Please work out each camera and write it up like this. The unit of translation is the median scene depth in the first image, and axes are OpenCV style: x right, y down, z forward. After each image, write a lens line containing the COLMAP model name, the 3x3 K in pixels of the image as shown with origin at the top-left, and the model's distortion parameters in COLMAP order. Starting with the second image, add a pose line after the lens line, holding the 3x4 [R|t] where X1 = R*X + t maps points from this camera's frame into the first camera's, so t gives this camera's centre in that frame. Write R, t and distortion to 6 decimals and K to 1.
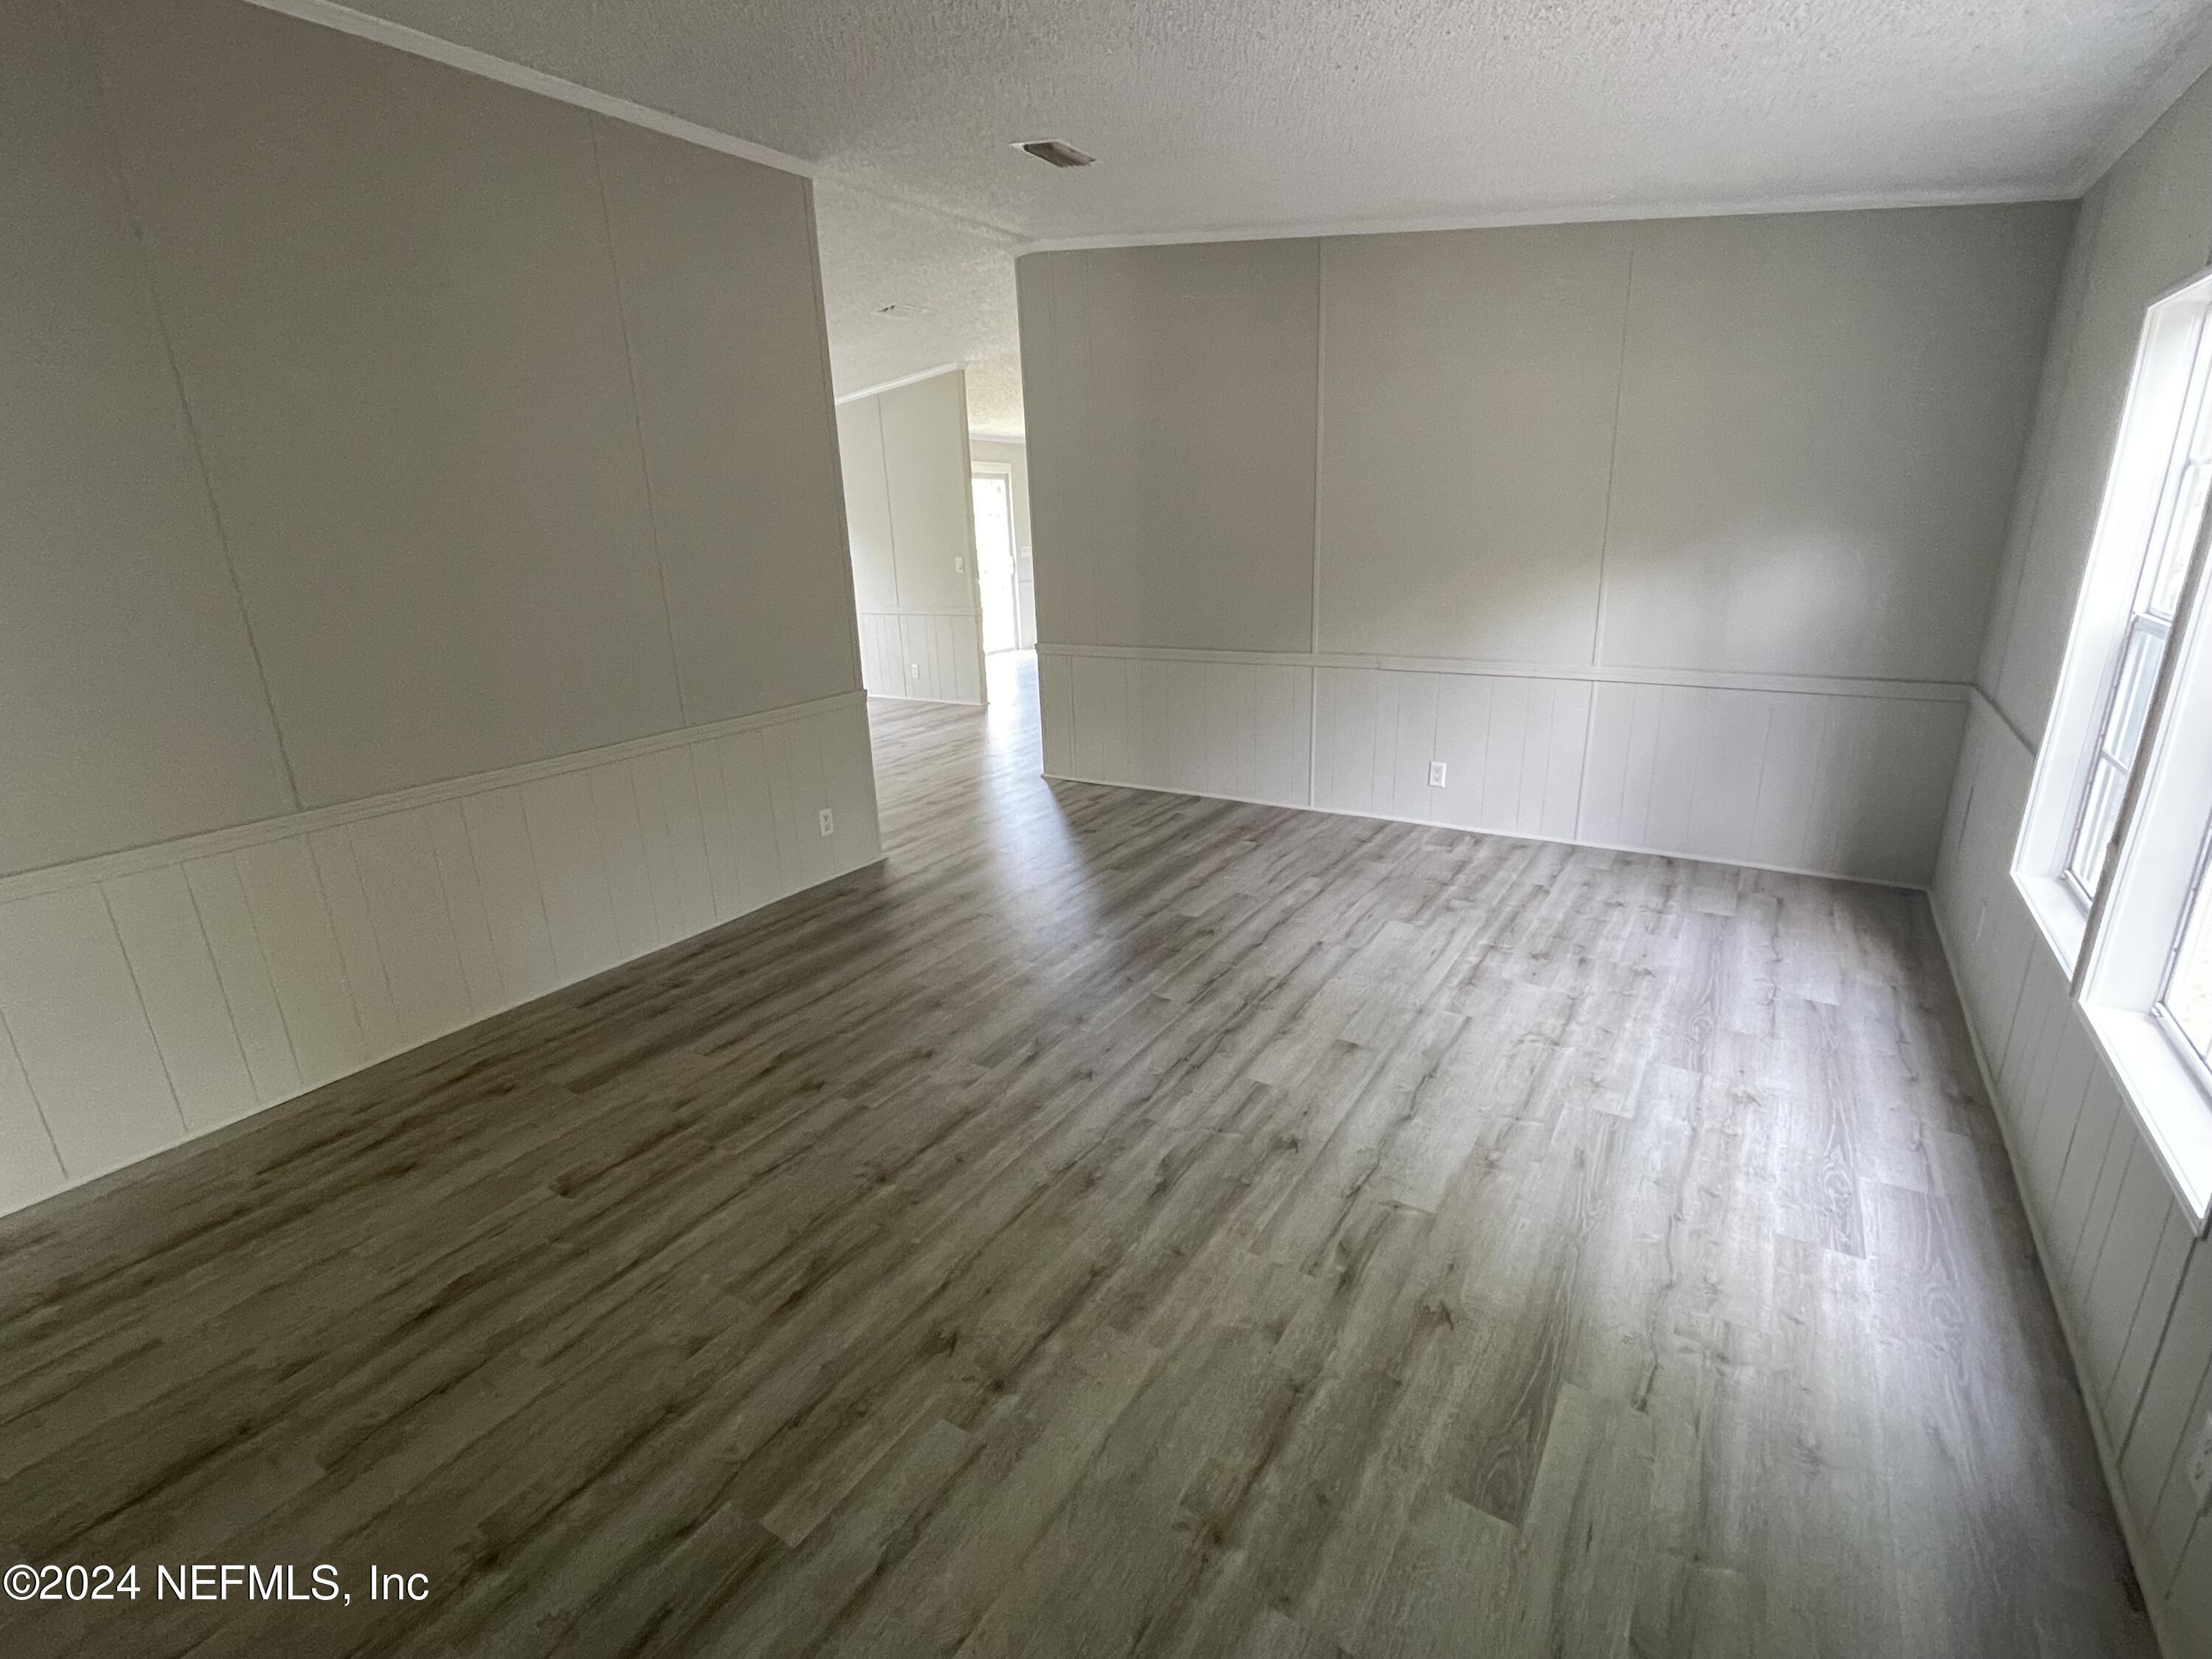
lens RADIAL K [[1018.2, 0, 1101.9], [0, 1018.2, 835.0], [0, 0, 1]] dist [-0.005334, 0.001866]
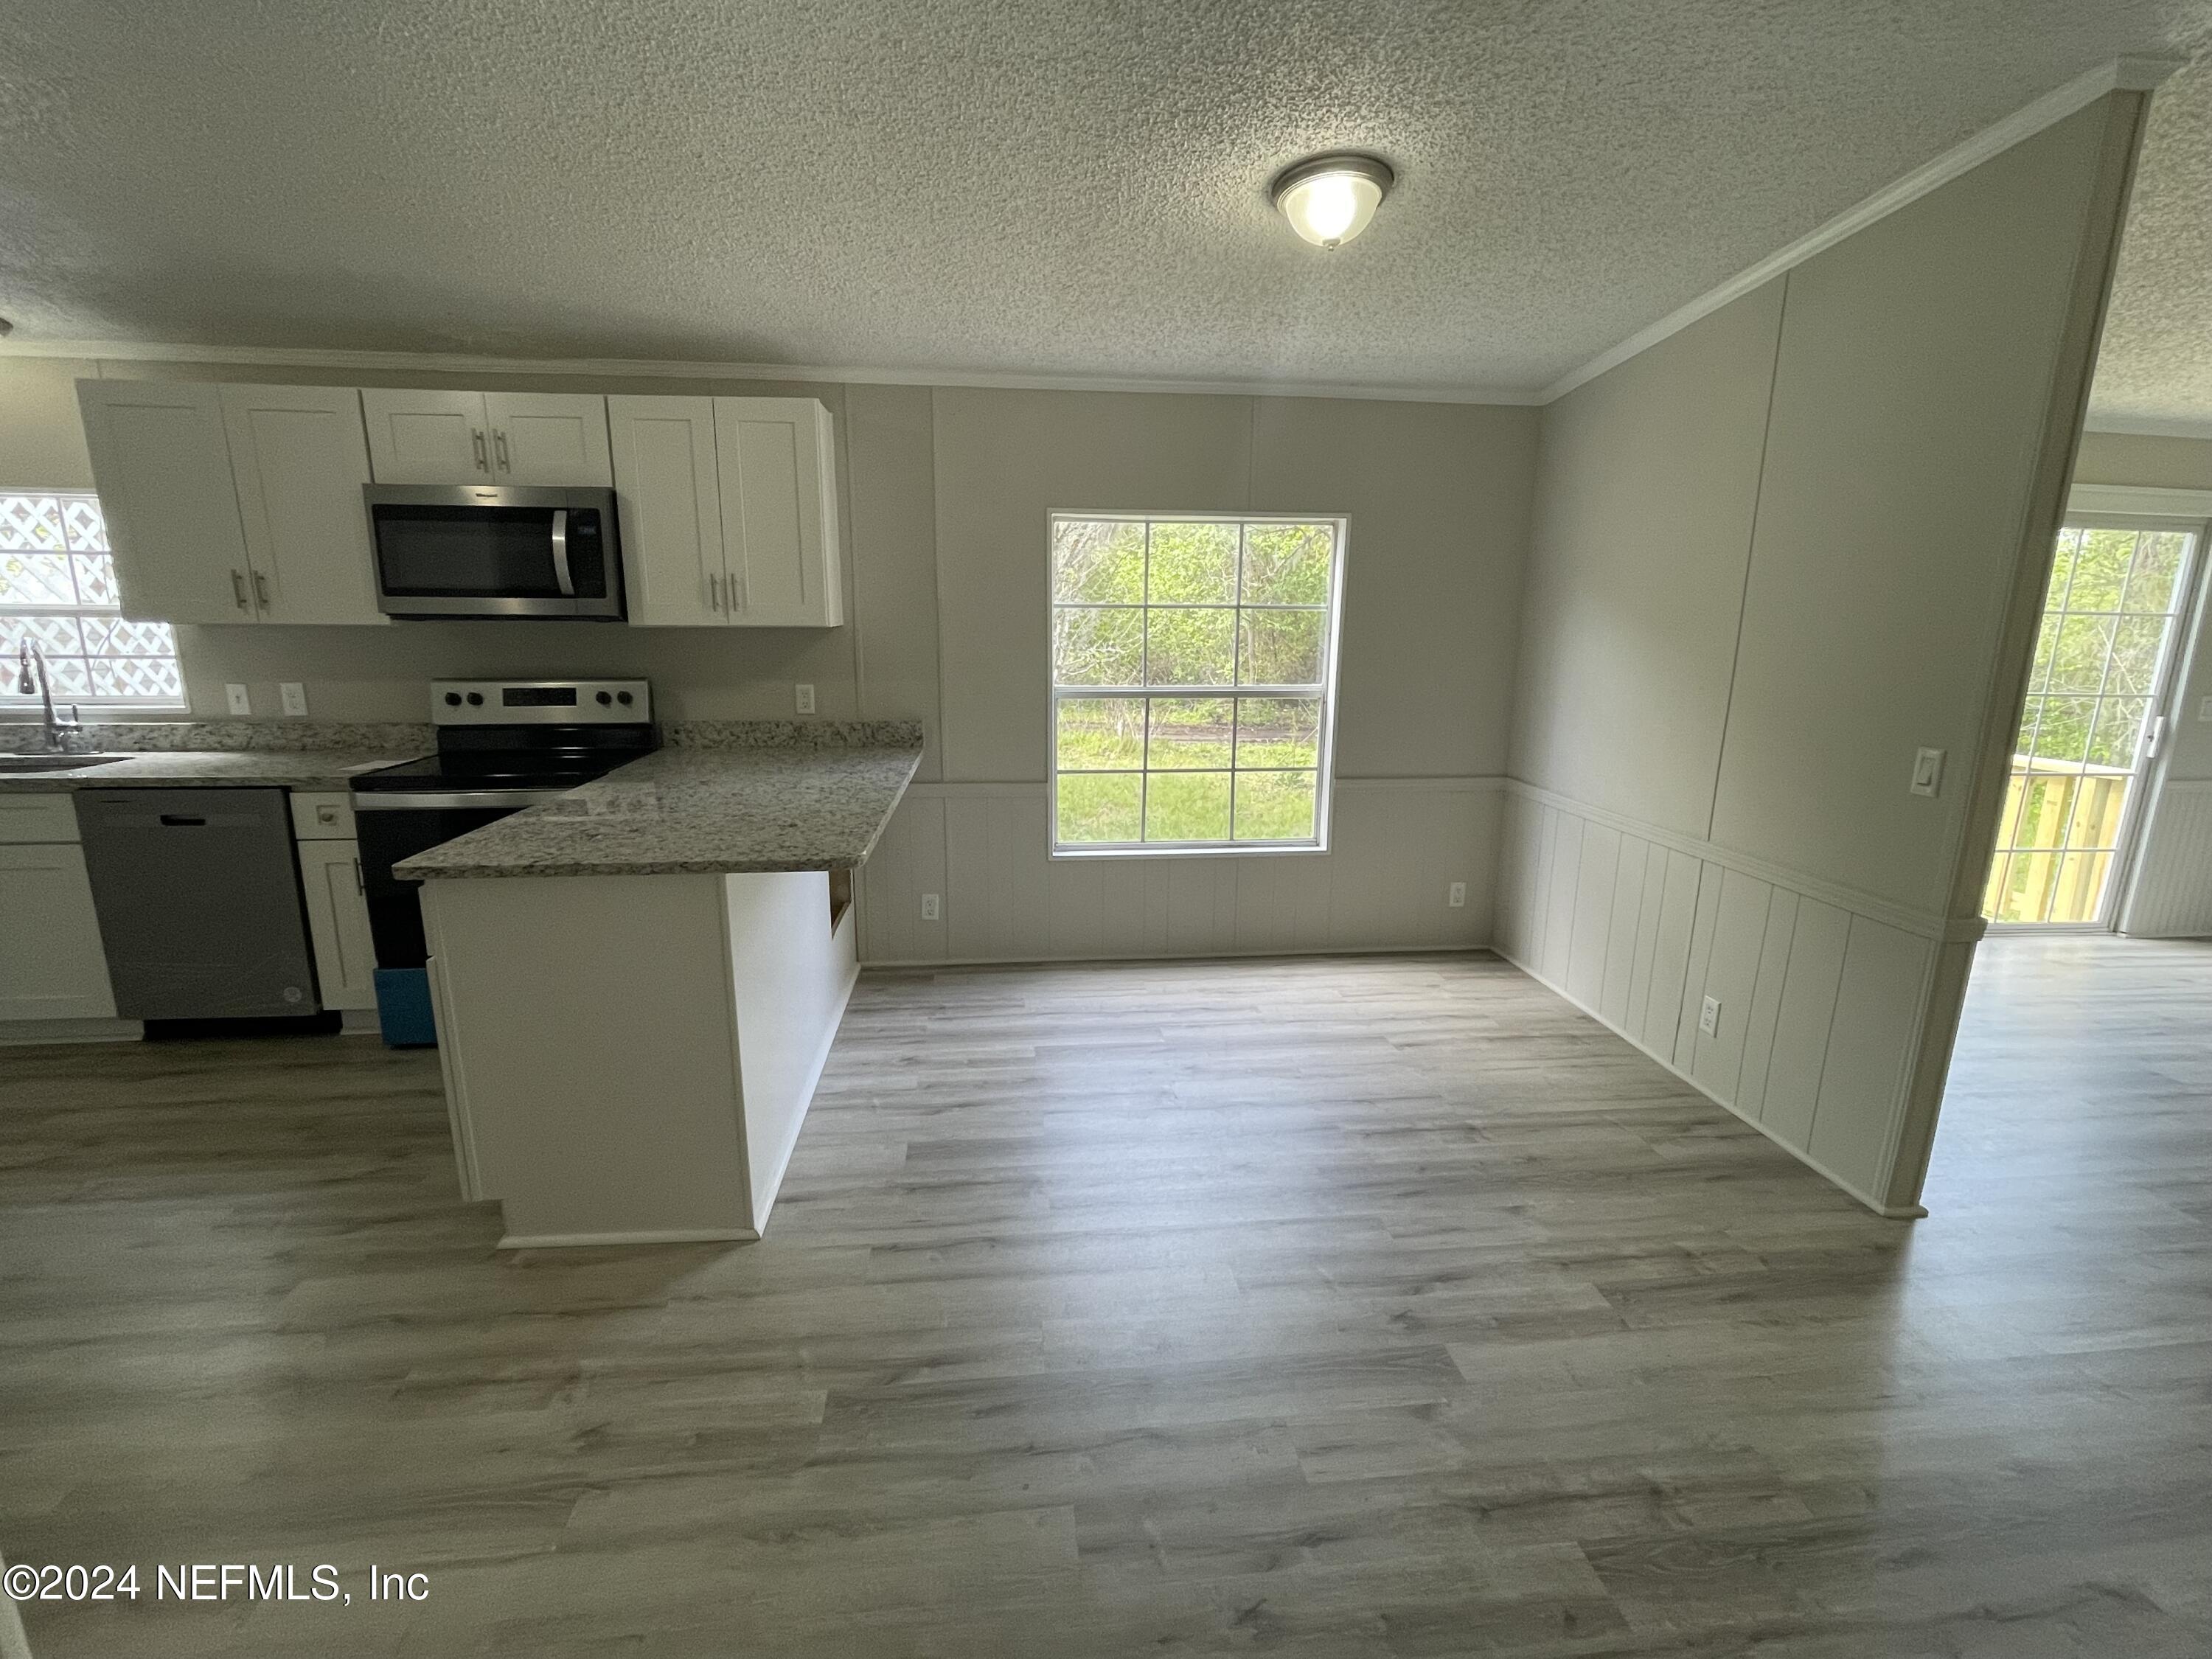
lens RADIAL K [[1018.2, 0, 1106.8], [0, 1018.2, 830.3], [0, 0, 1]] dist [-0.005334, 0.001866]
pose [[0.623122, 0.204432, -0.754935, -0.106881], [-0.258640, 0.964791, 0.047779, -0.431422], [0.738122, 0.165484, 0.654057, 1.297828]]
